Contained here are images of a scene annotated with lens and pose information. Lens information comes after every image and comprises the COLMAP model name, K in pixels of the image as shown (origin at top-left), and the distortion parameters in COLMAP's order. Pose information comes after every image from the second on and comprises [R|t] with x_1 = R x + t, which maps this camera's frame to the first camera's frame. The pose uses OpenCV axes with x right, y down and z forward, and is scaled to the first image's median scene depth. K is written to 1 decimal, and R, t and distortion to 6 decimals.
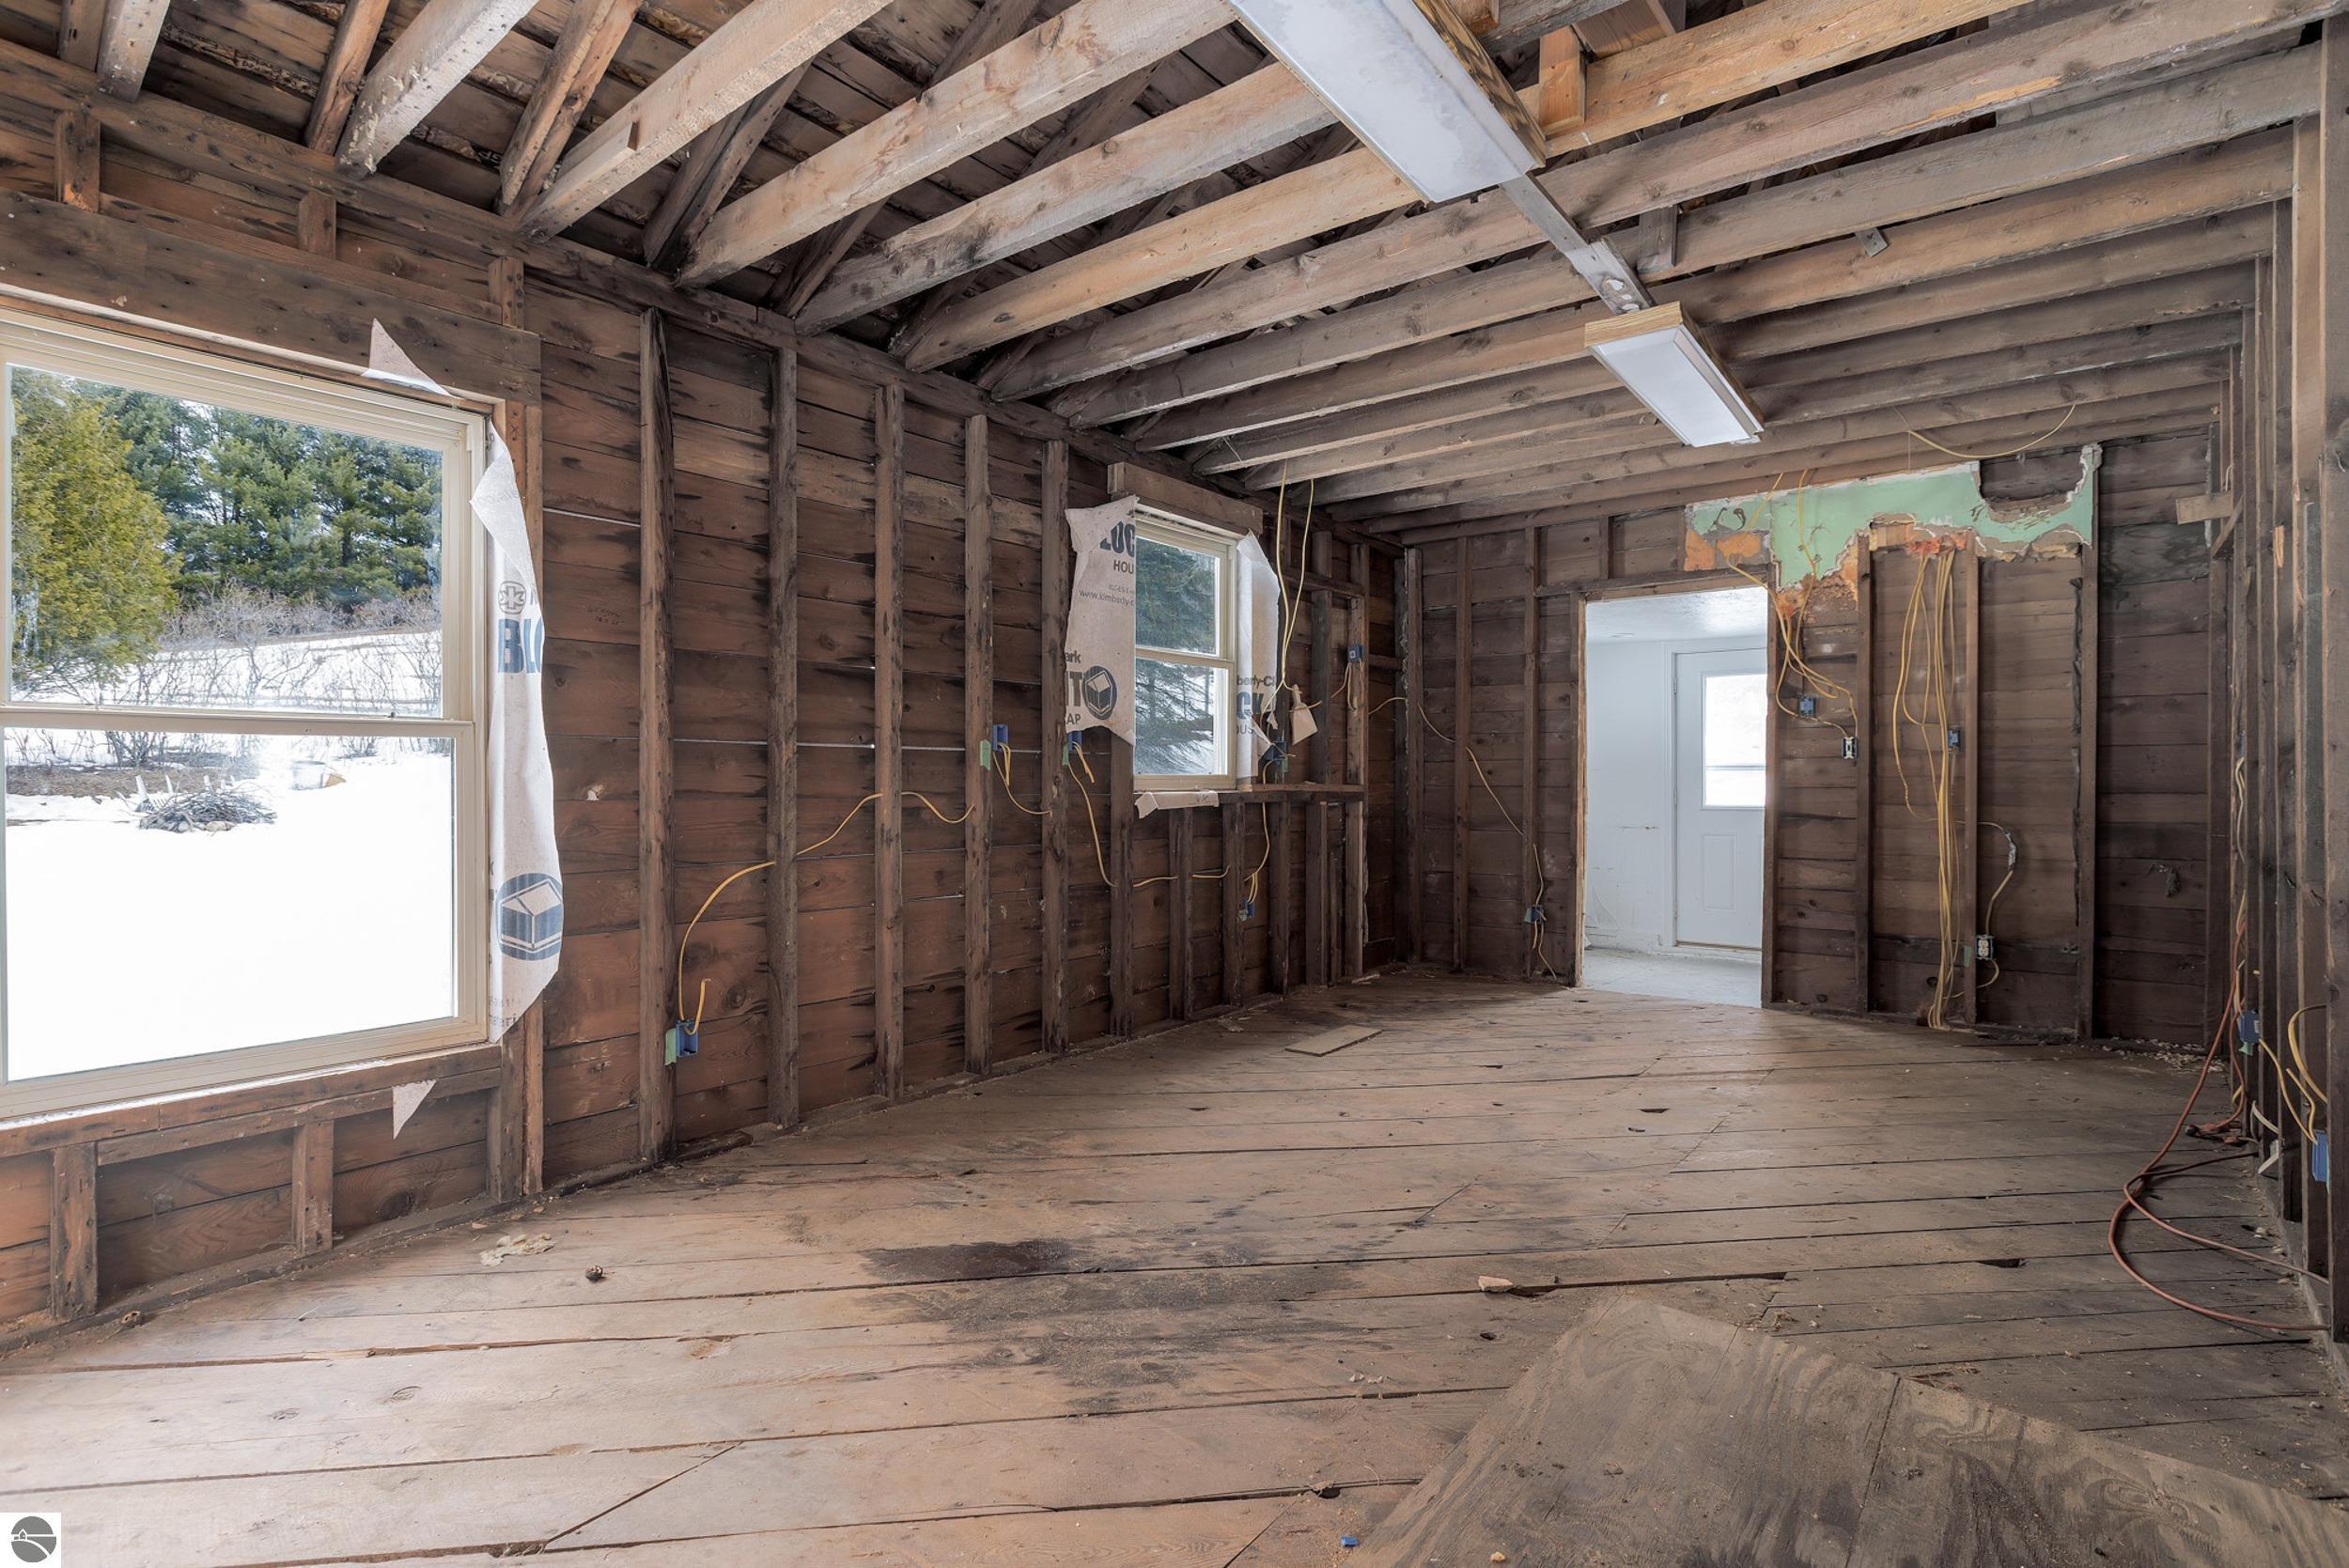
lens RADIAL K [[1093.2, 0, 1178.9], [0, 1093.2, 782.1], [0, 0, 1]] dist [0.000012, -0.001360]
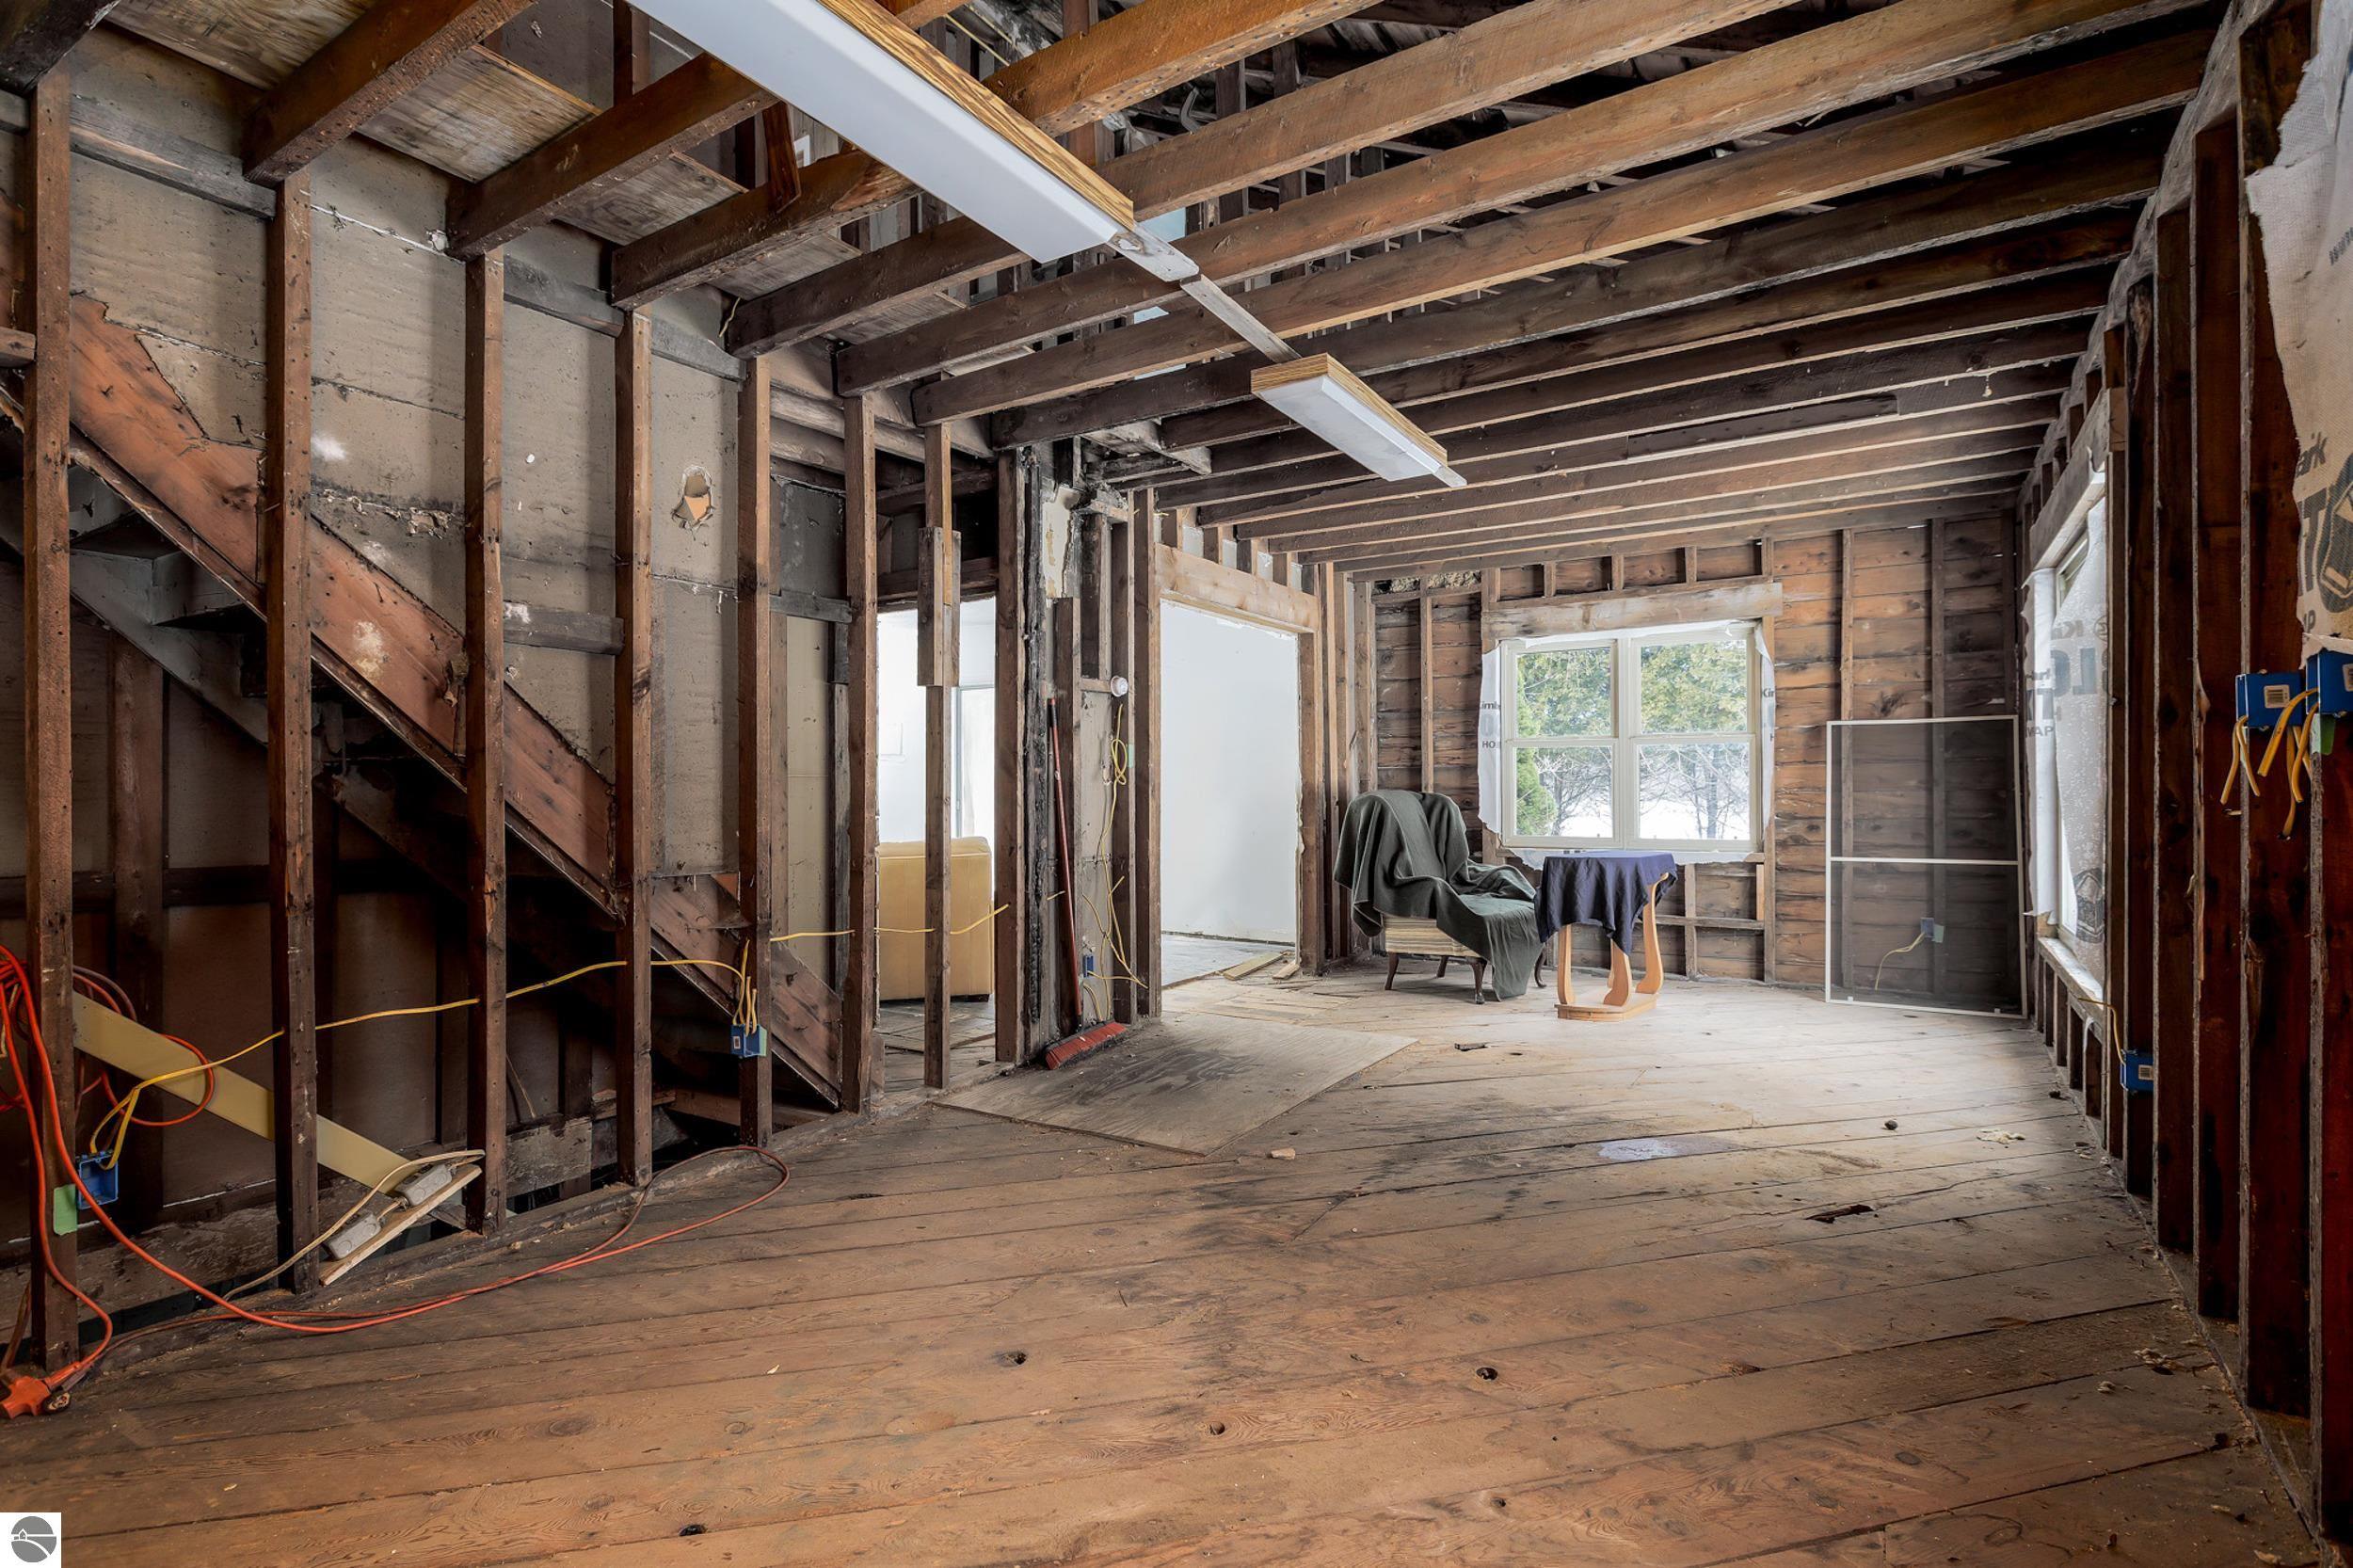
lens RADIAL K [[1095.1, 0, 1180.5], [0, 1095.1, 785.5], [0, 0, 1]] dist [0.000012, -0.001360]
pose [[-0.994044, 0.007424, -0.108728, 0.523135], [0.007006, 0.999967, 0.004223, -0.013023], [0.108756, 0.003436, -0.994063, 2.184282]]
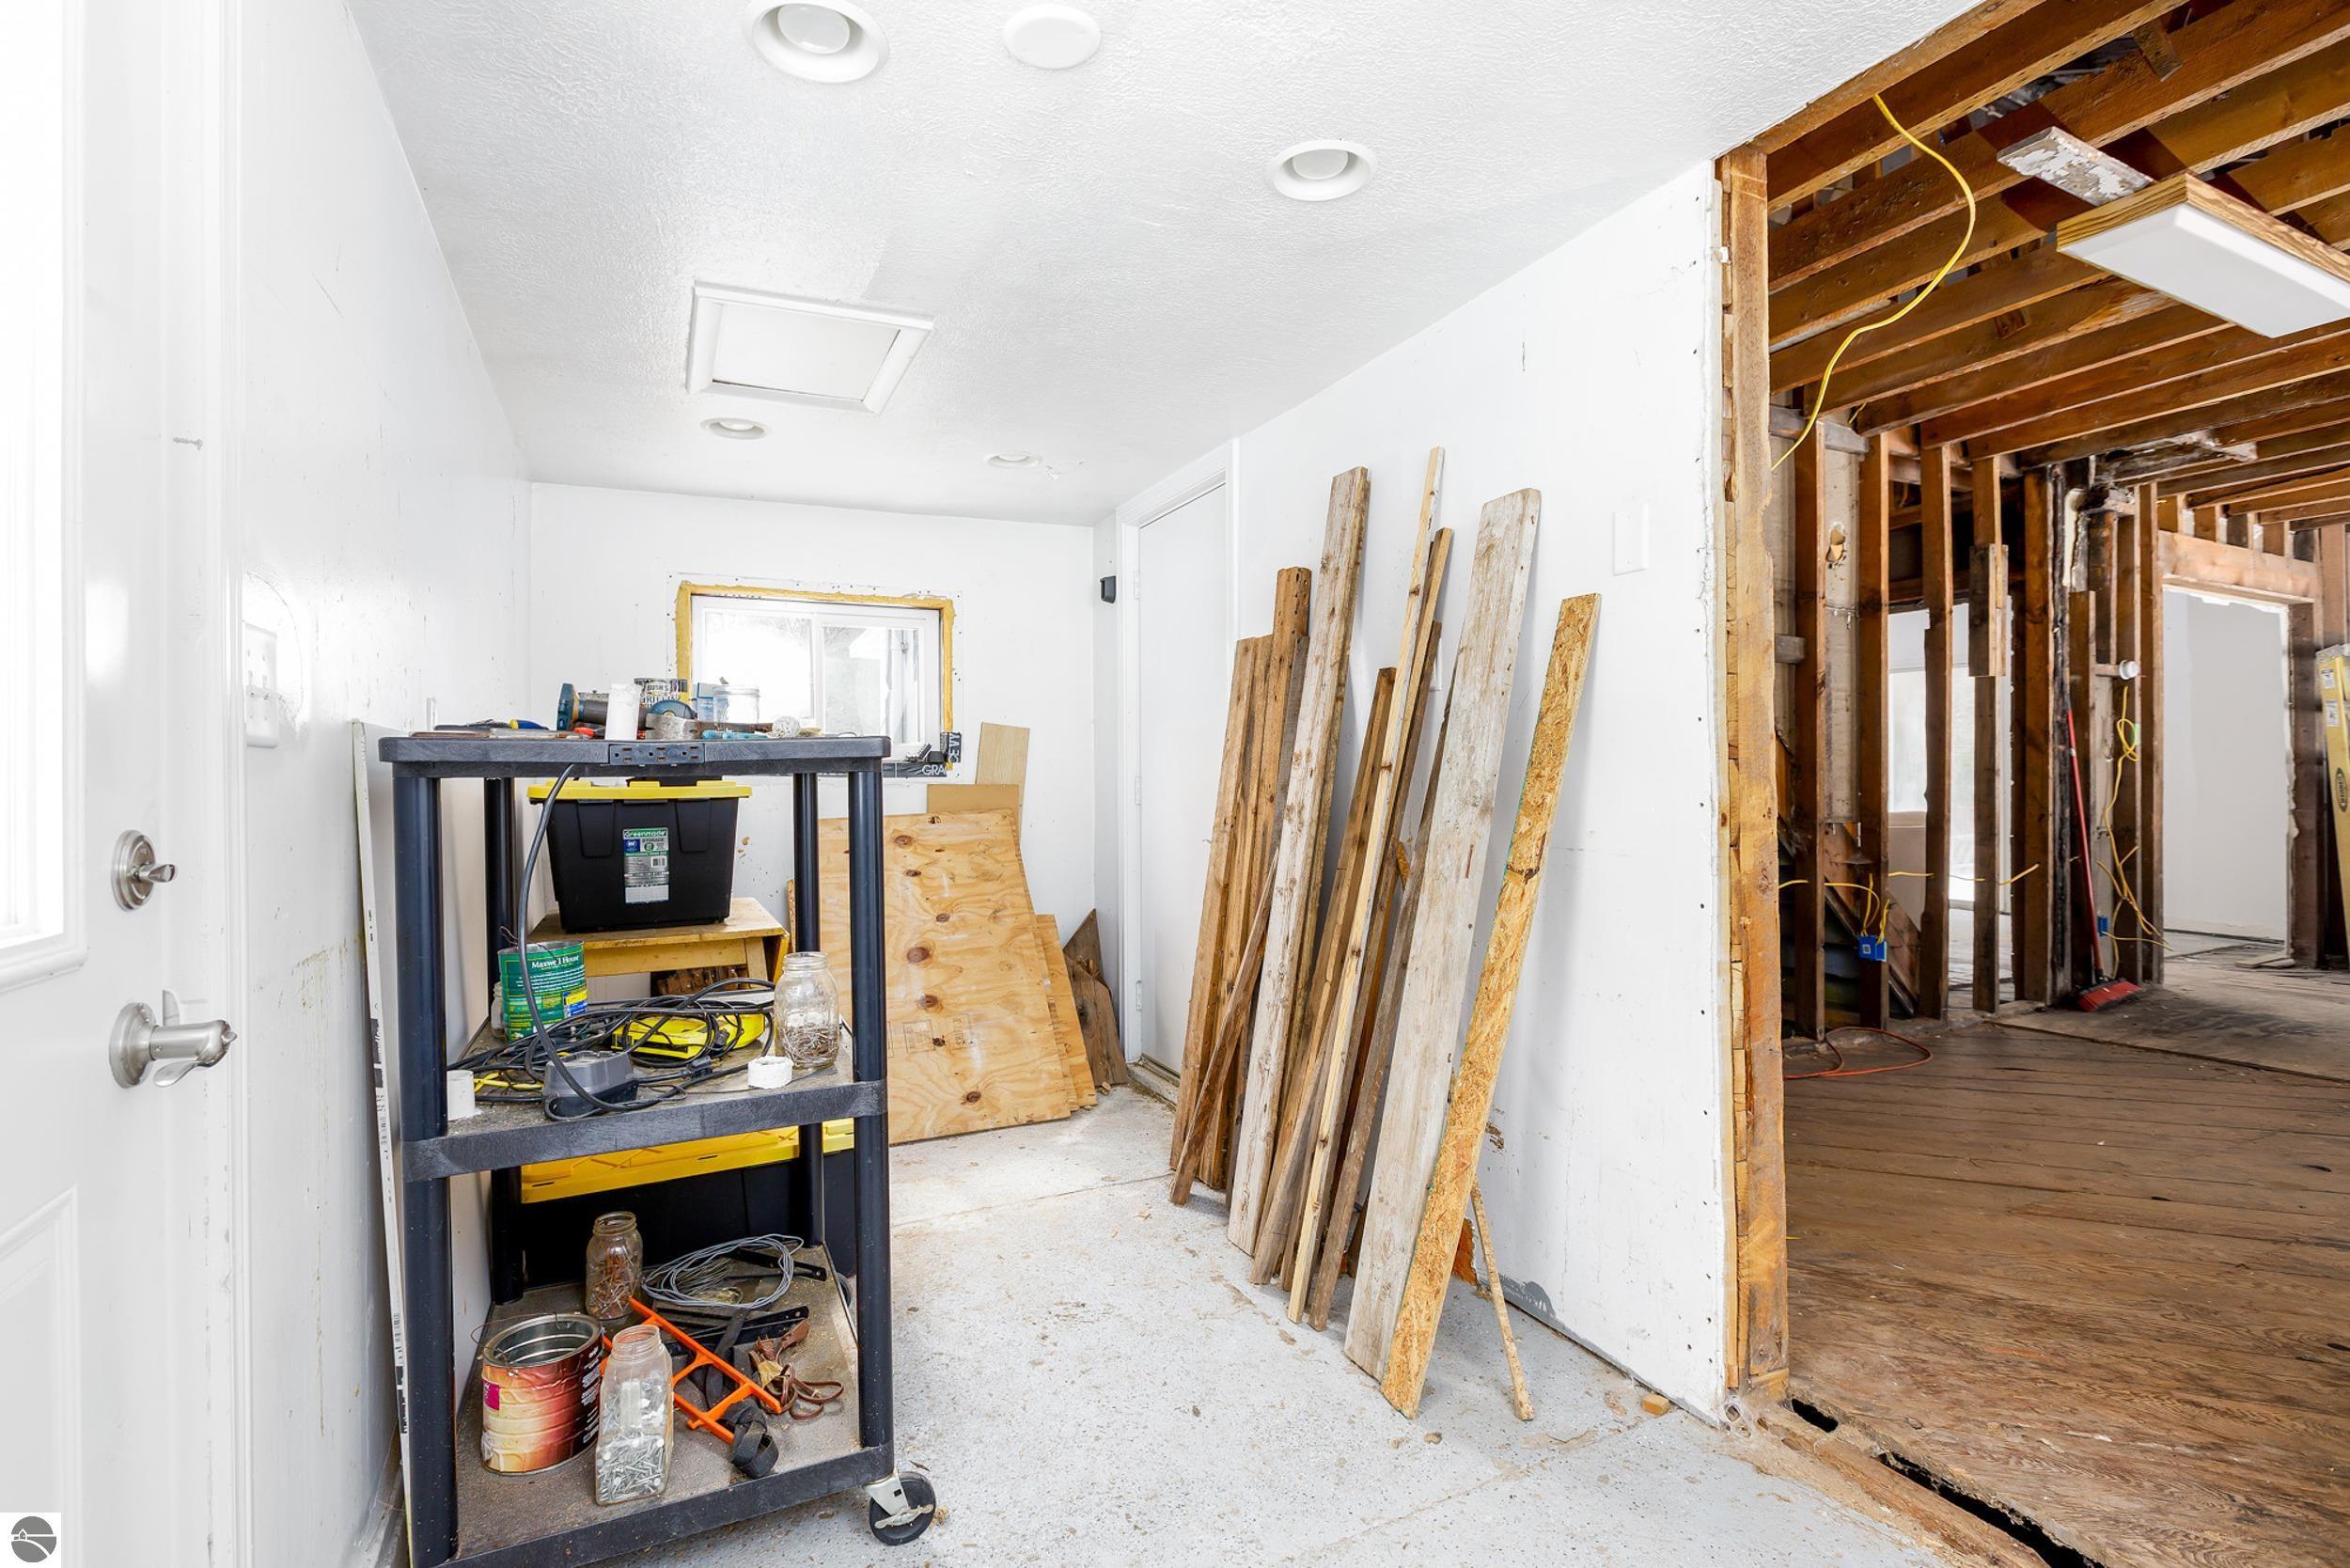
lens RADIAL K [[1093.8, 0, 1175.8], [0, 1093.8, 785.1], [0, 0, 1]] dist [0.000012, -0.001360]
pose [[-0.906785, 0.005880, 0.421553, 1.159701], [0.006139, 0.999981, -0.000741, 0.027381], [-0.421549, 0.001916, -0.906804, 2.862024]]
